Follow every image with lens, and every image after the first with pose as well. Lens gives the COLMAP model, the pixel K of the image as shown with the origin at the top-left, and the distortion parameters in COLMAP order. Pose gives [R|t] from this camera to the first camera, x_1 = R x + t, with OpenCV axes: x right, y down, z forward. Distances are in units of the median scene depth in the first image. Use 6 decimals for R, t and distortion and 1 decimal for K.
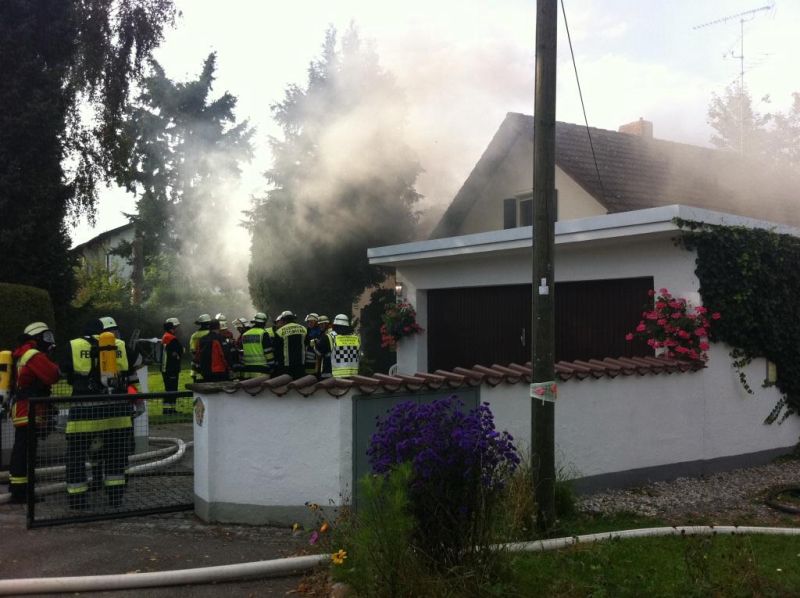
lens RADIAL K [[788.1, 0, 402.6], [0, 788.1, 319.5], [0, 0, 1]] dist [-0.020801, 0.000000]
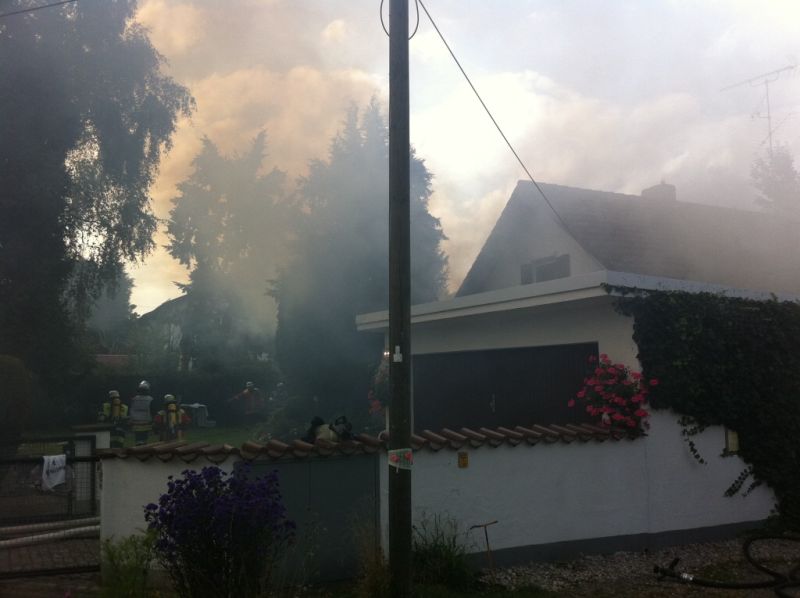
lens RADIAL K [[788.1, 0, 402.5], [0, 788.1, 302.6], [0, 0, 1]] dist [-0.020801, 0.000000]
pose [[0.993694, -0.012619, -0.111414, 0.185629], [0.000976, 0.994583, -0.103946, -0.001630], [0.112122, 0.103181, 0.988323, -0.009529]]
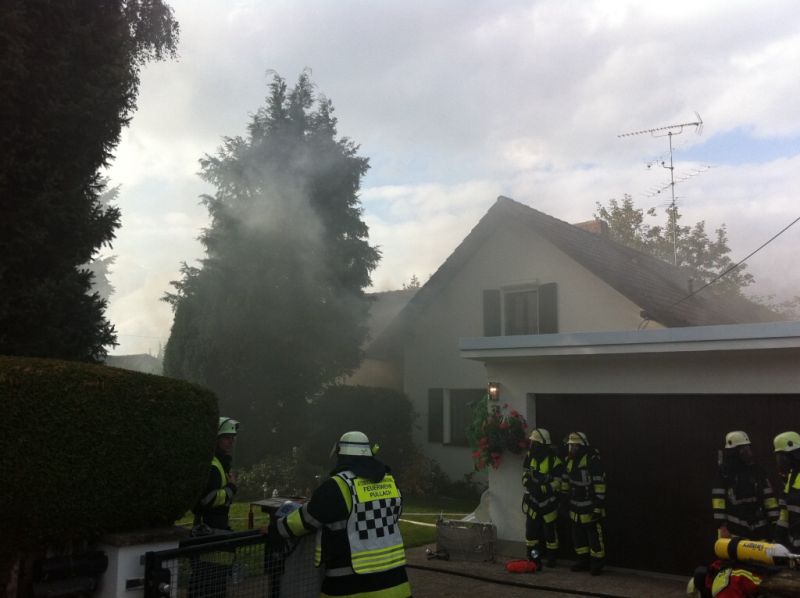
lens RADIAL K [[788.1, 0, 394.6], [0, 788.1, 302.1], [0, 0, 1]] dist [-0.020801, 0.000000]
pose [[0.955639, 0.064013, 0.287501, -0.442036], [-0.023462, 0.989540, -0.142339, -0.016961], [-0.293605, 0.129279, 0.947145, 0.356949]]
